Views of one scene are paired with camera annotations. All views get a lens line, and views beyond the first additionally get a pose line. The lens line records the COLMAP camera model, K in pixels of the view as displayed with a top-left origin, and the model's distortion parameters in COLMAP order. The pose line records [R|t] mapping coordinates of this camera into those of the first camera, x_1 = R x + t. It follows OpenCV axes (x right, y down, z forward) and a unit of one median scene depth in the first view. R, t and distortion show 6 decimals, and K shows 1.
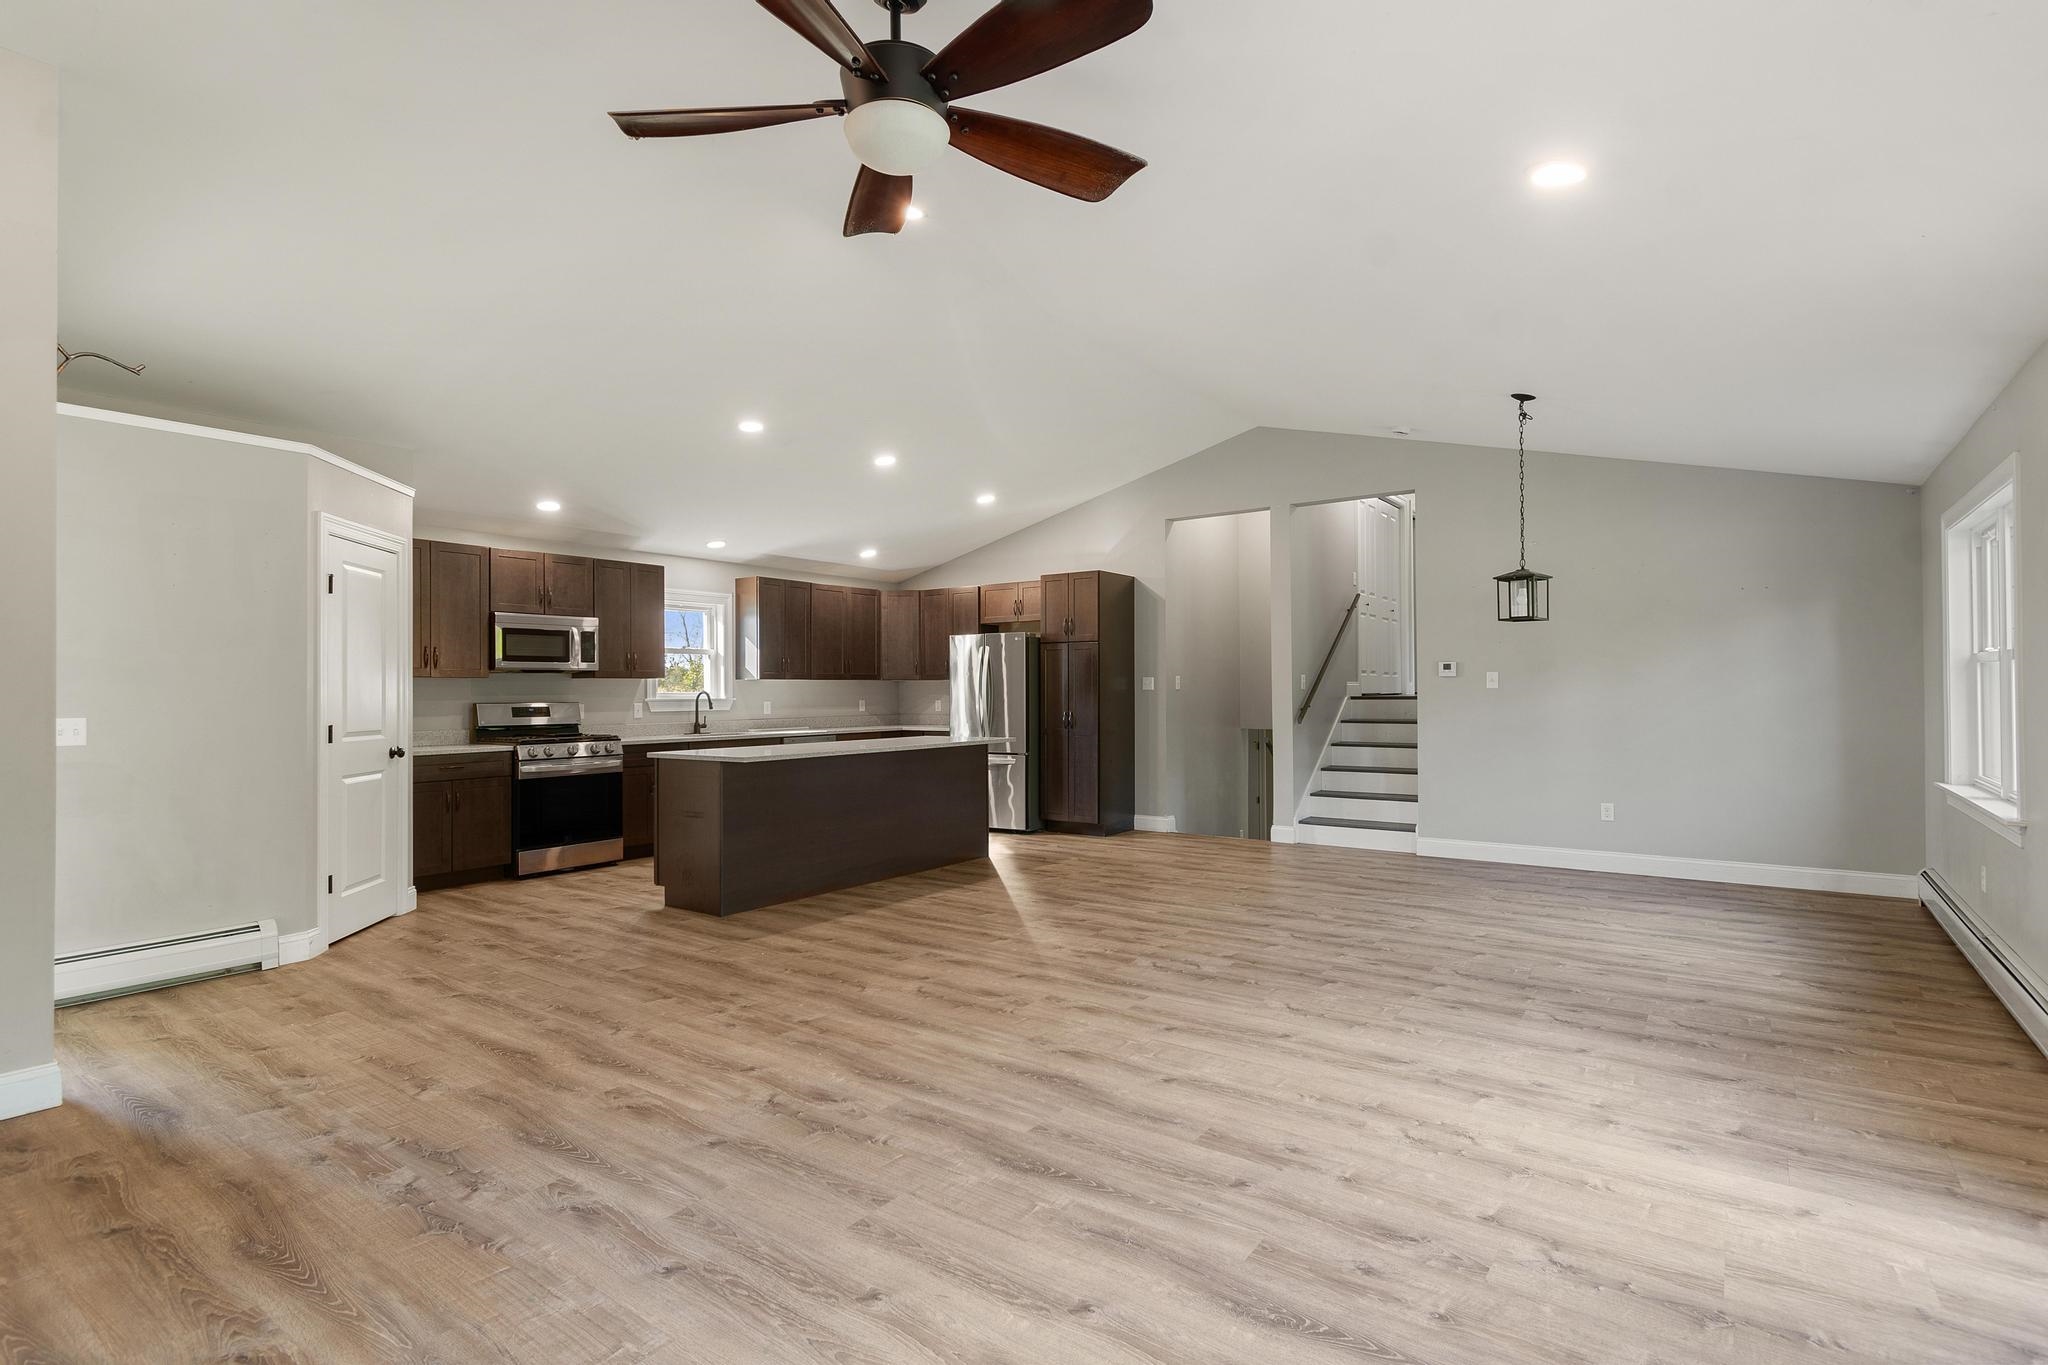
lens RADIAL K [[988.5, 0, 1034.4], [0, 988.5, 656.6], [0, 0, 1]] dist [0.001722, -0.000913]
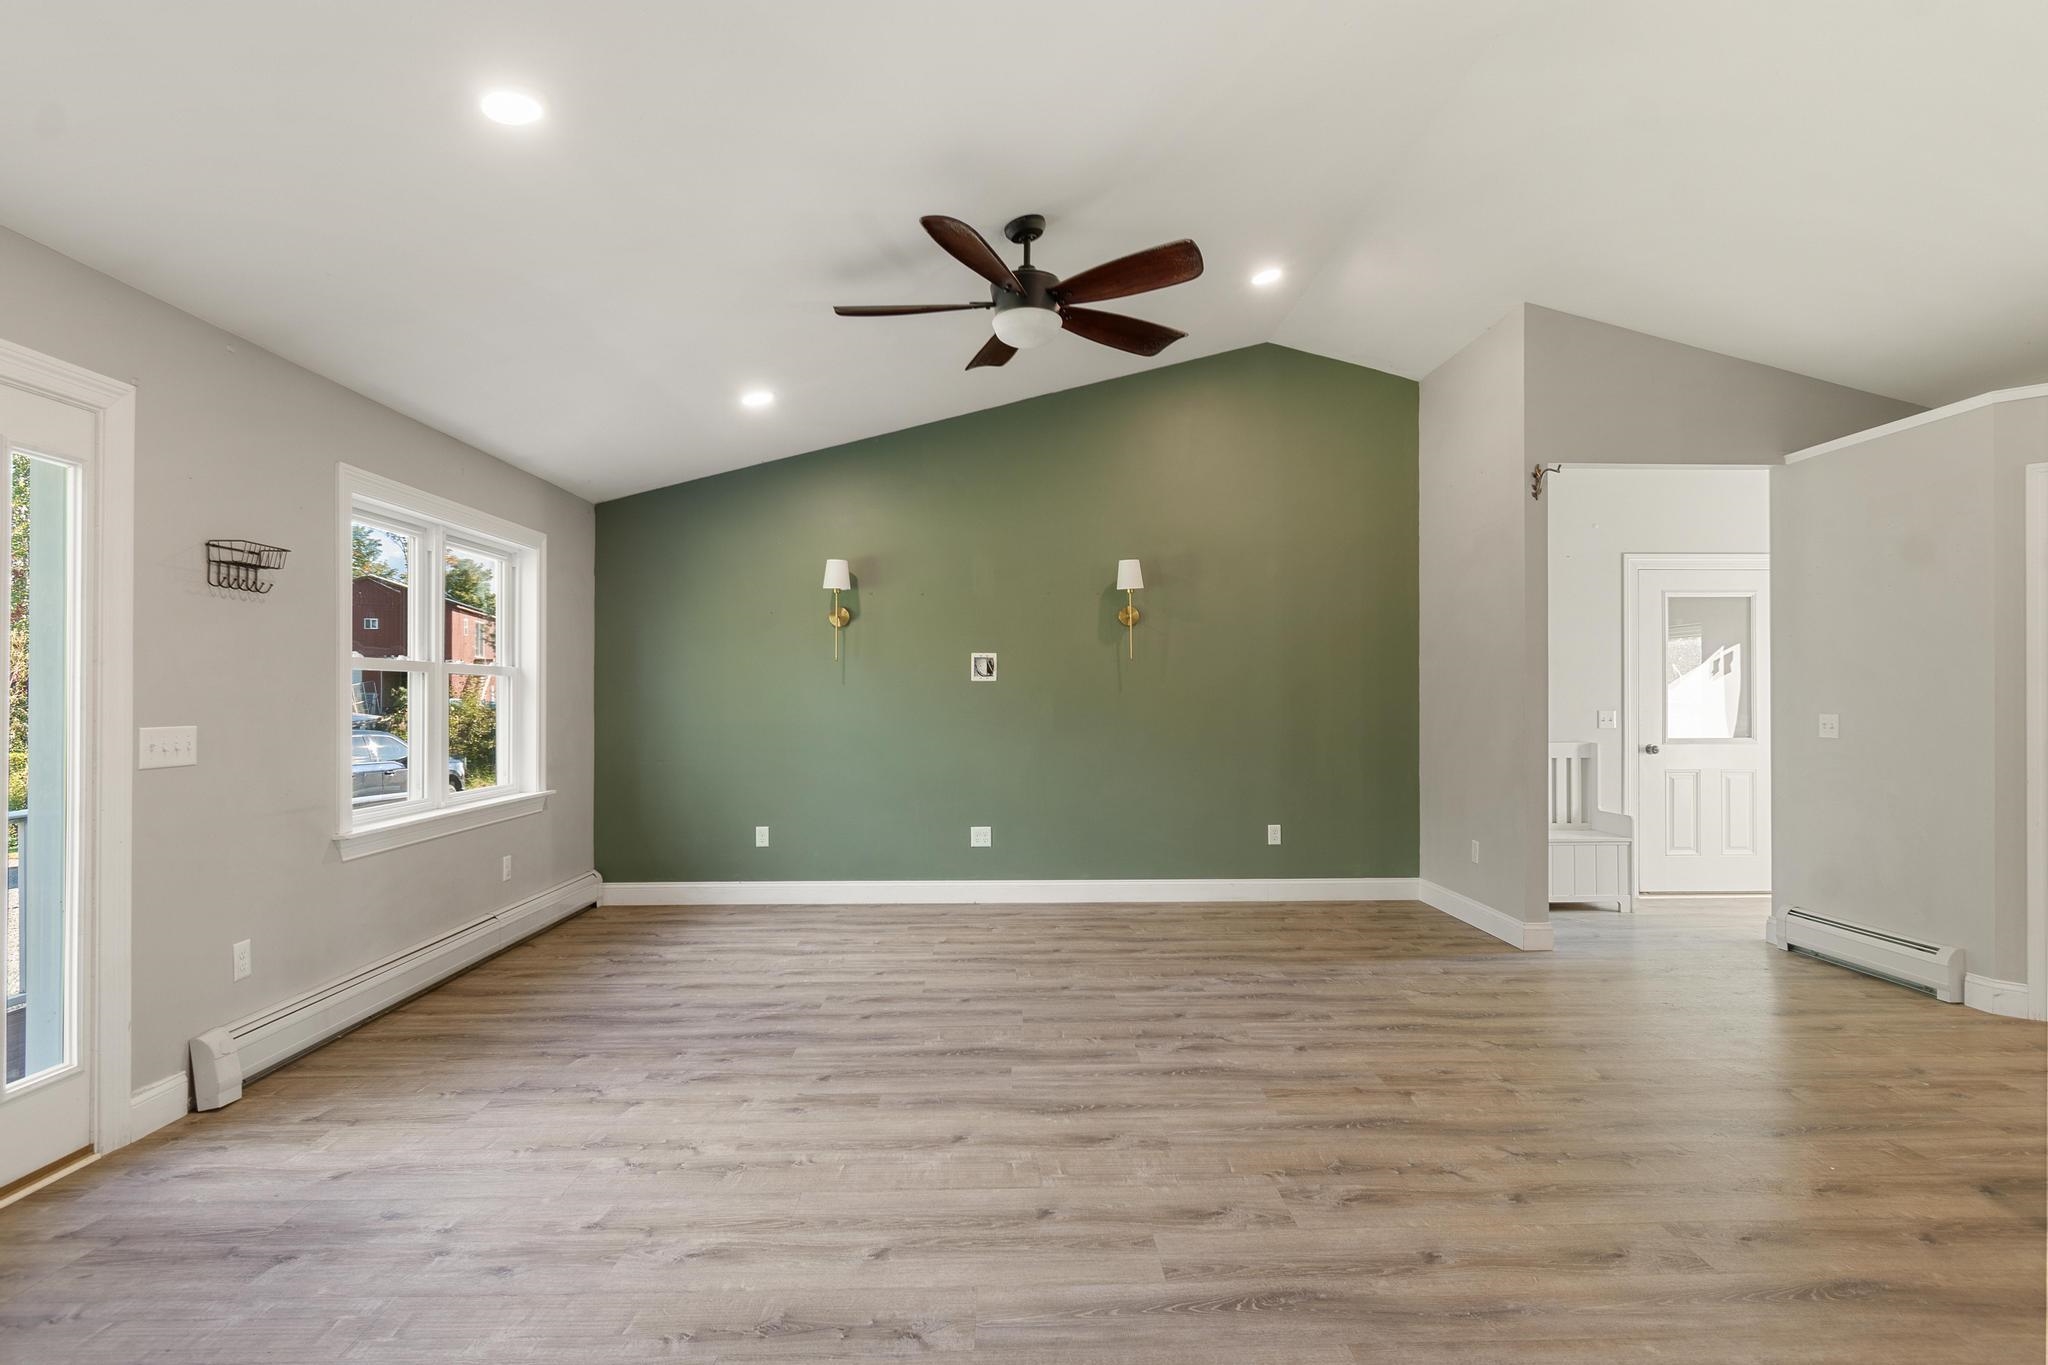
lens RADIAL K [[1043.9, 0, 1032.0], [0, 1043.9, 693.3], [0, 0, 1]] dist [0.001597, -0.001524]
pose [[-0.794383, 0.004912, -0.607397, 0.609536], [0.025882, 0.999333, -0.025768, 0.053650], [0.606865, -0.036190, -0.793980, 1.687563]]
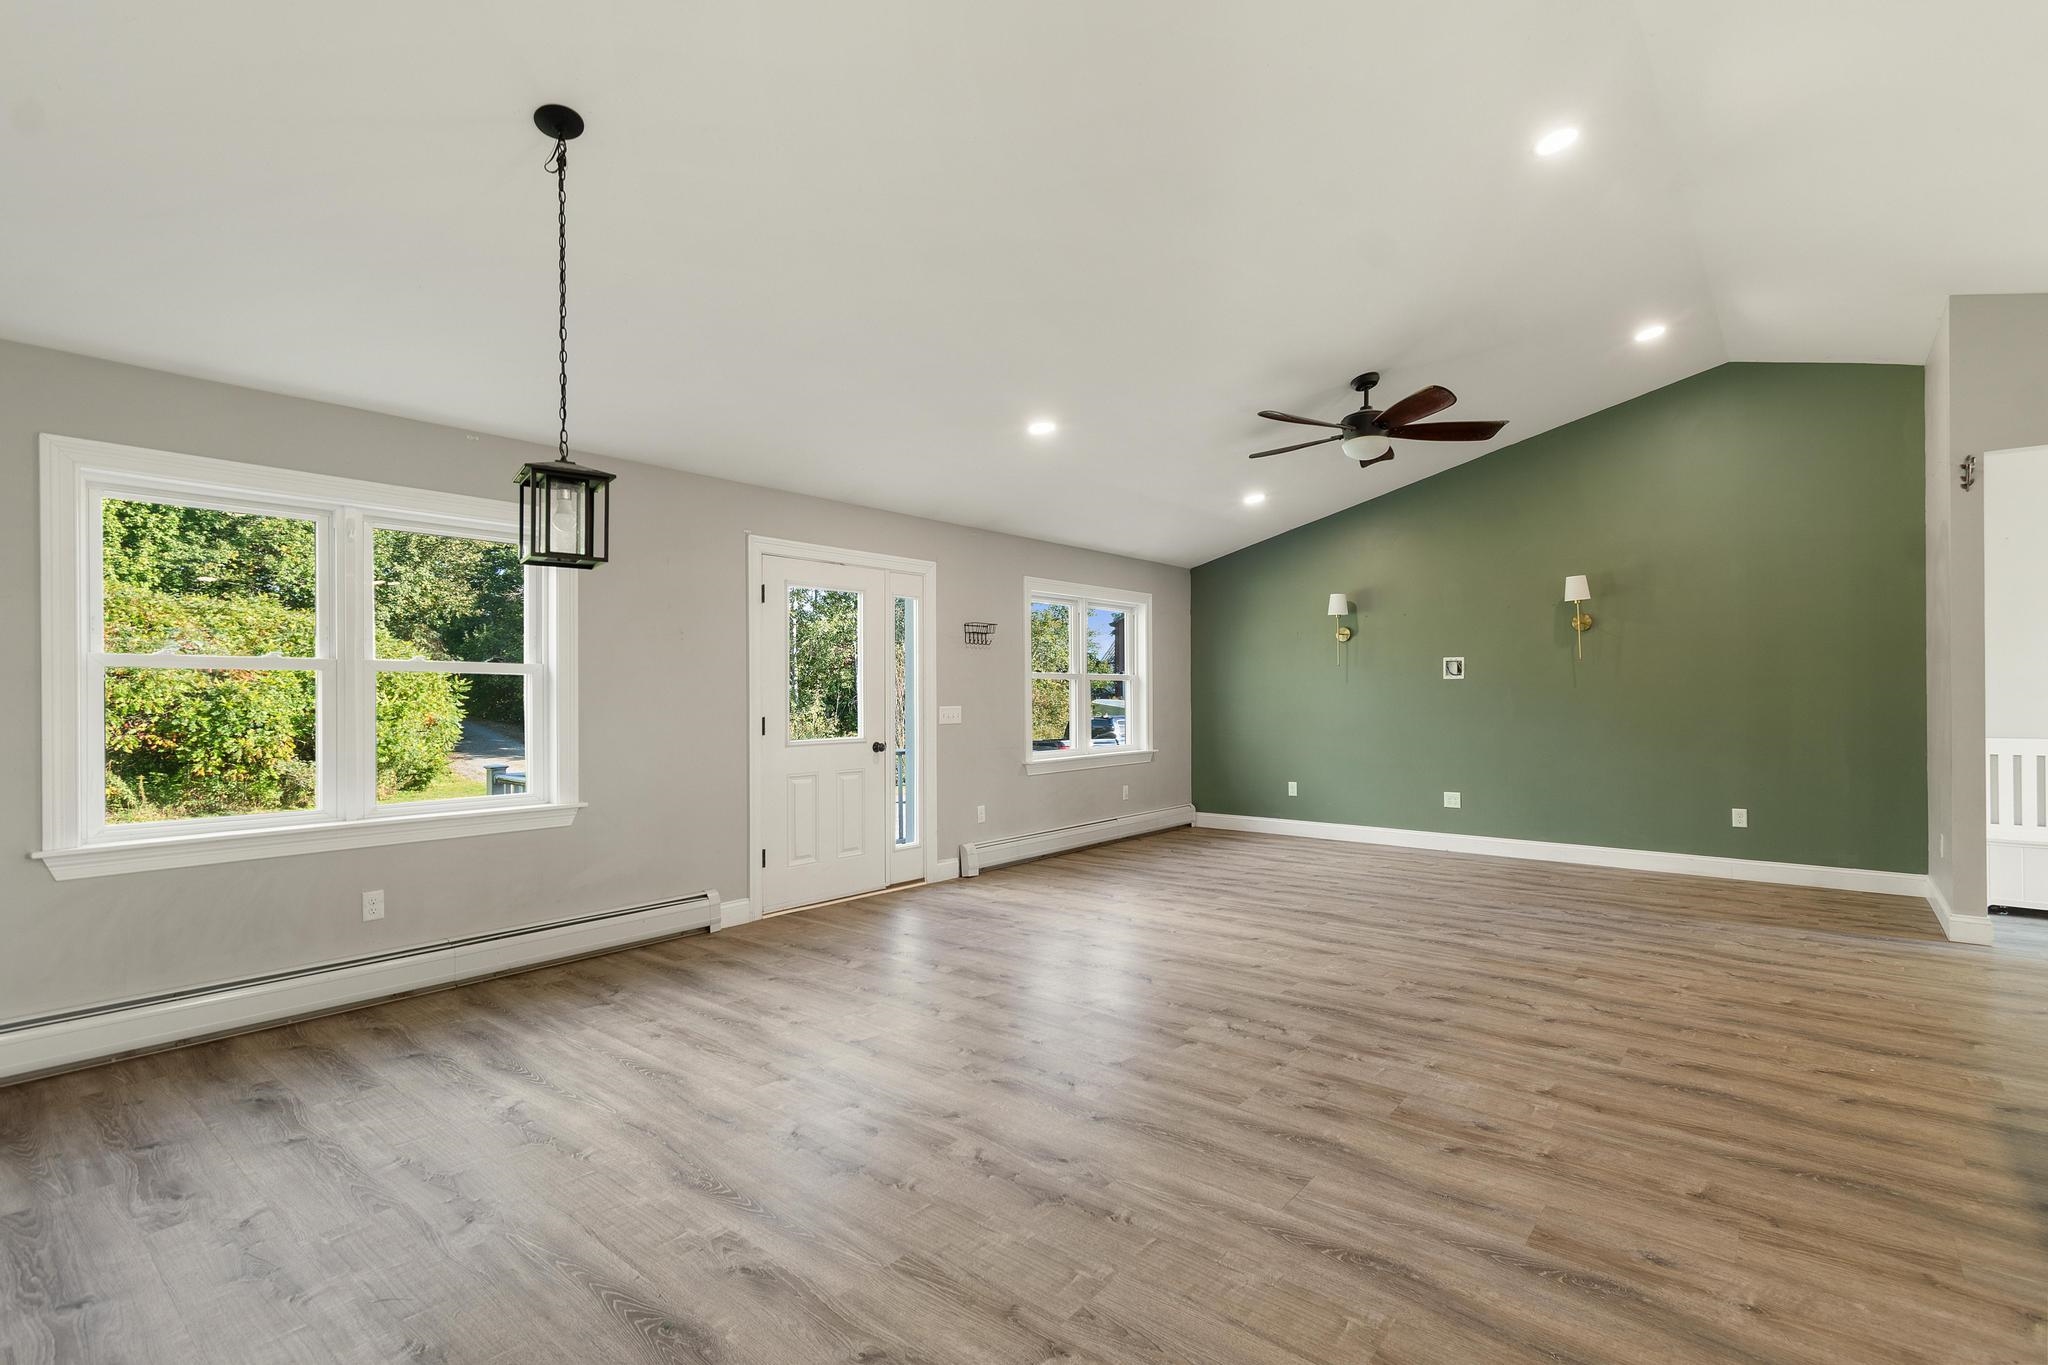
lens RADIAL K [[942.3, 0, 1031.7], [0, 942.3, 692.7], [0, 0, 1]] dist [0.004101, 0.000562]
pose [[-0.997732, 0.011332, 0.066351, 0.364438], [0.009083, 0.999377, -0.034107, 0.078620], [-0.066696, -0.033427, -0.997213, 2.389236]]
